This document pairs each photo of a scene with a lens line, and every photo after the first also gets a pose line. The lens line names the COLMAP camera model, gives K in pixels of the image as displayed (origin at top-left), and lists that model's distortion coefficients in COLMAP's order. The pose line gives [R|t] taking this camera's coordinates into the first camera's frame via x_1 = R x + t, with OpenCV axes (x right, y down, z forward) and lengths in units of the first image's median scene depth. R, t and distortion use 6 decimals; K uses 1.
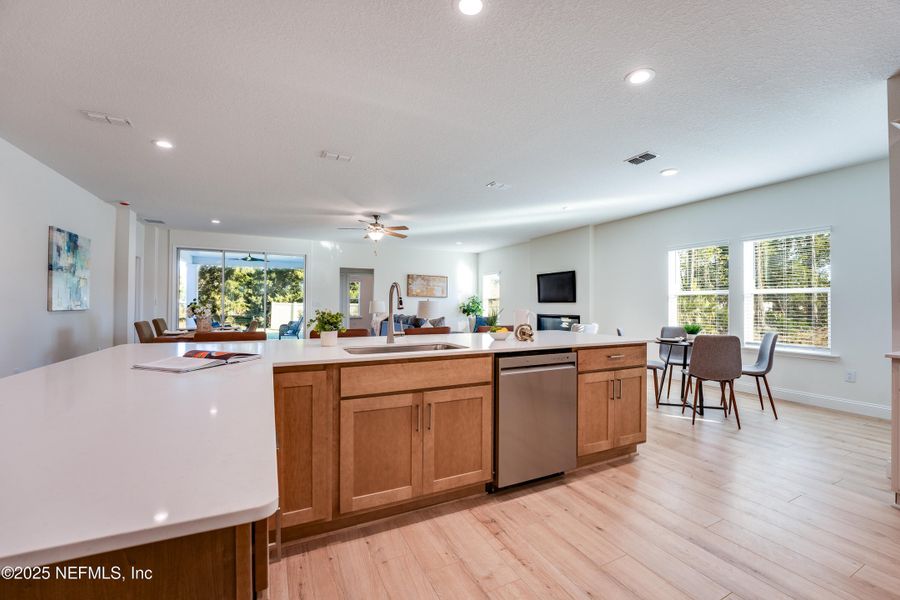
lens RADIAL K [[367.1, 0, 450.5], [0, 367.1, 300.7], [0, 0, 1]] dist [-0.030808, 0.003919]
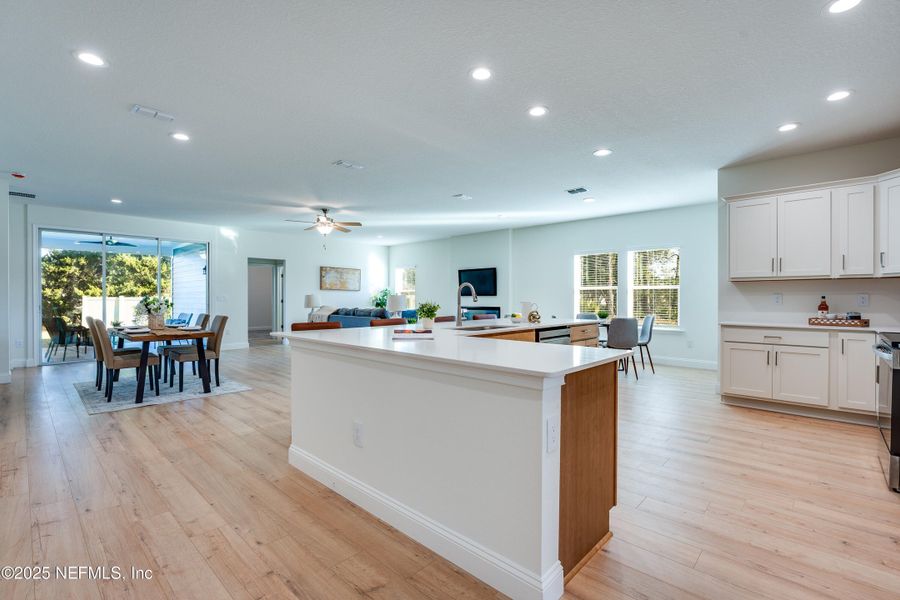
lens RADIAL K [[410.3, 0, 450.5], [0, 410.3, 300.7], [0, 0, 1]] dist [-0.018748, 0.001101]
pose [[0.936646, -0.007447, 0.350198, -0.252797], [0.001264, 0.999839, 0.017883, -0.003080], [-0.350275, -0.016307, 0.936505, -0.155386]]
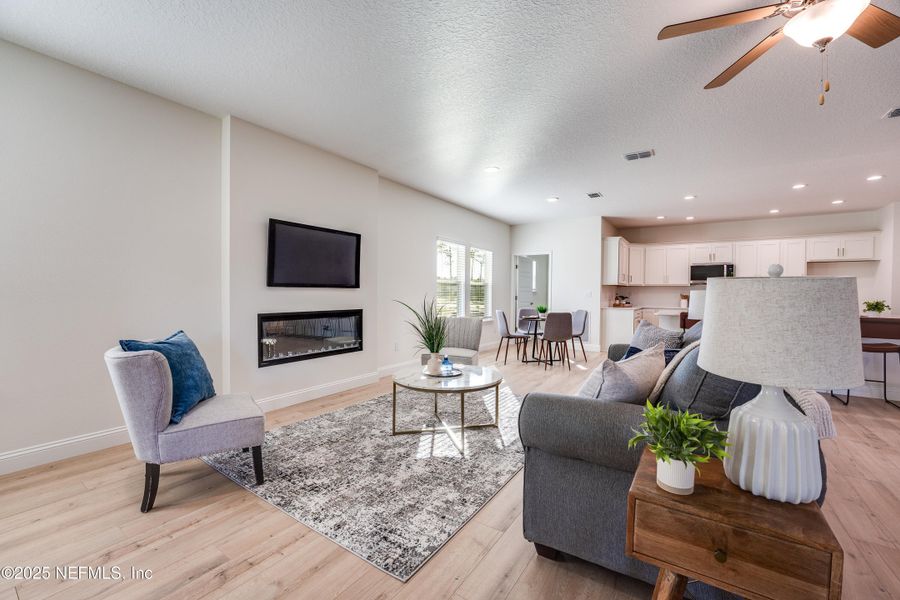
lens RADIAL K [[367.1, 0, 449.8], [0, 367.1, 299.8], [0, 0, 1]] dist [-0.030808, 0.003919]
pose [[-0.493620, -0.025542, 0.869303, -0.268923], [-0.019663, 0.999641, 0.018206, 0.010418], [-0.869455, -0.008106, -0.493945, 1.232537]]
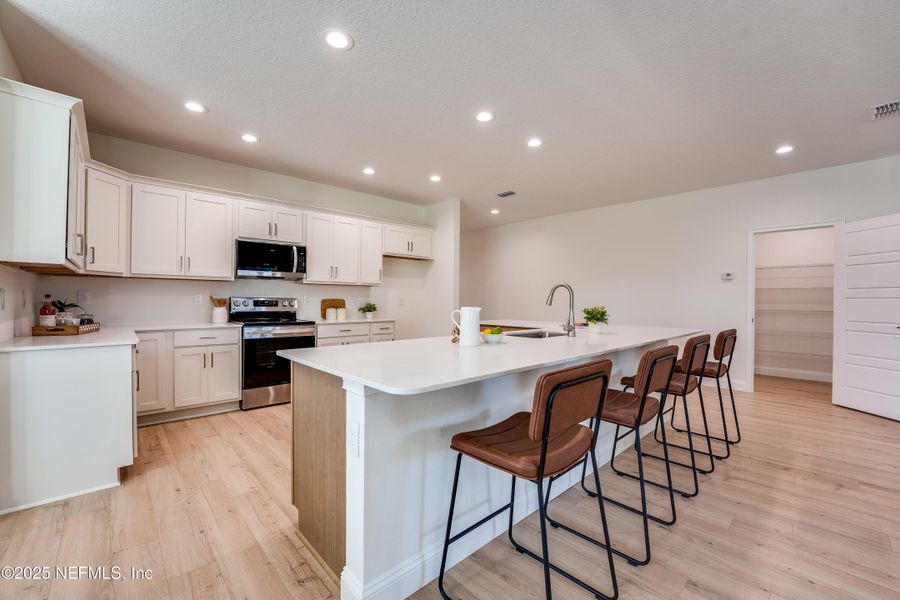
lens RADIAL K [[367.1, 0, 449.2], [0, 367.1, 298.3], [0, 0, 1]] dist [-0.030808, 0.003919]
pose [[-0.959152, -0.014020, -0.282542, 0.177149], [-0.009910, 0.999823, -0.015971, 0.007307], [0.282716, -0.012518, -0.959122, 0.674203]]
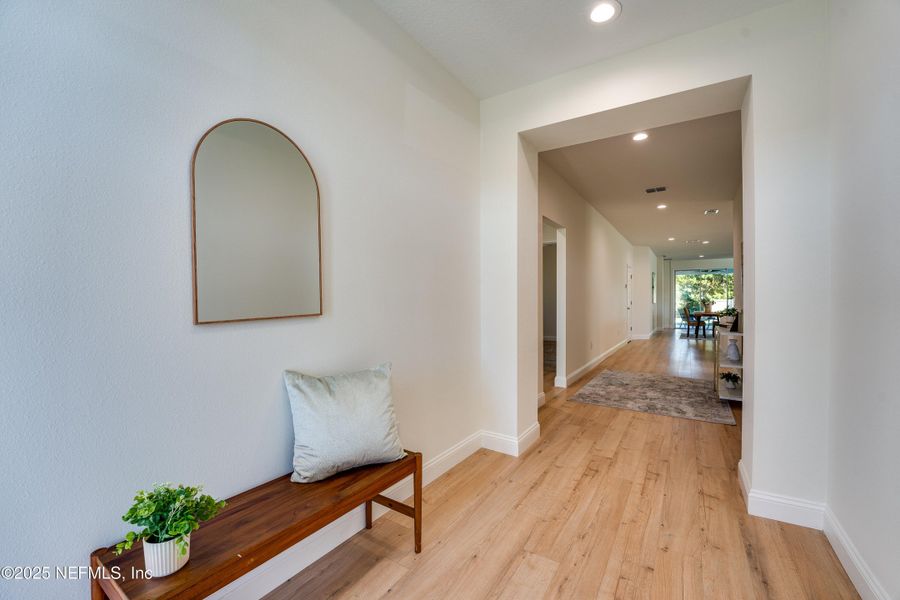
lens RADIAL K [[367.1, 0, 452.9], [0, 367.1, 300.6], [0, 0, 1]] dist [-0.030808, 0.003919]
pose [[0.509065, -0.003390, -0.860721, 0.297858], [0.011598, 0.999928, 0.002922, -0.013979], [0.860650, -0.011470, 0.509068, -1.034784]]
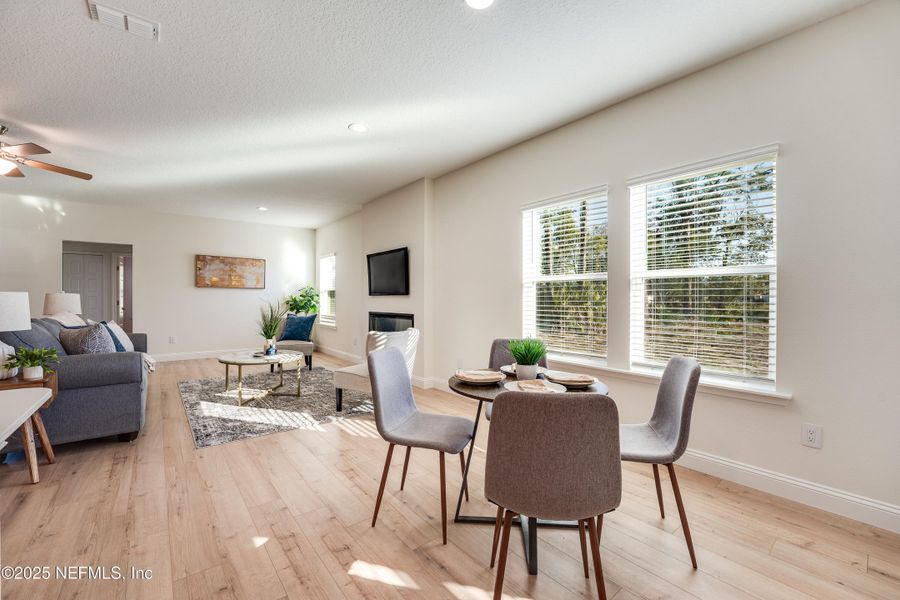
lens RADIAL K [[367.1, 0, 449.4], [0, 367.1, 301.4], [0, 0, 1]] dist [-0.030808, 0.003919]
pose [[0.975507, -0.006132, 0.219882, 0.283174], [0.001876, 0.999807, 0.019560, 0.003945], [-0.219959, -0.018668, 0.975330, 0.347057]]
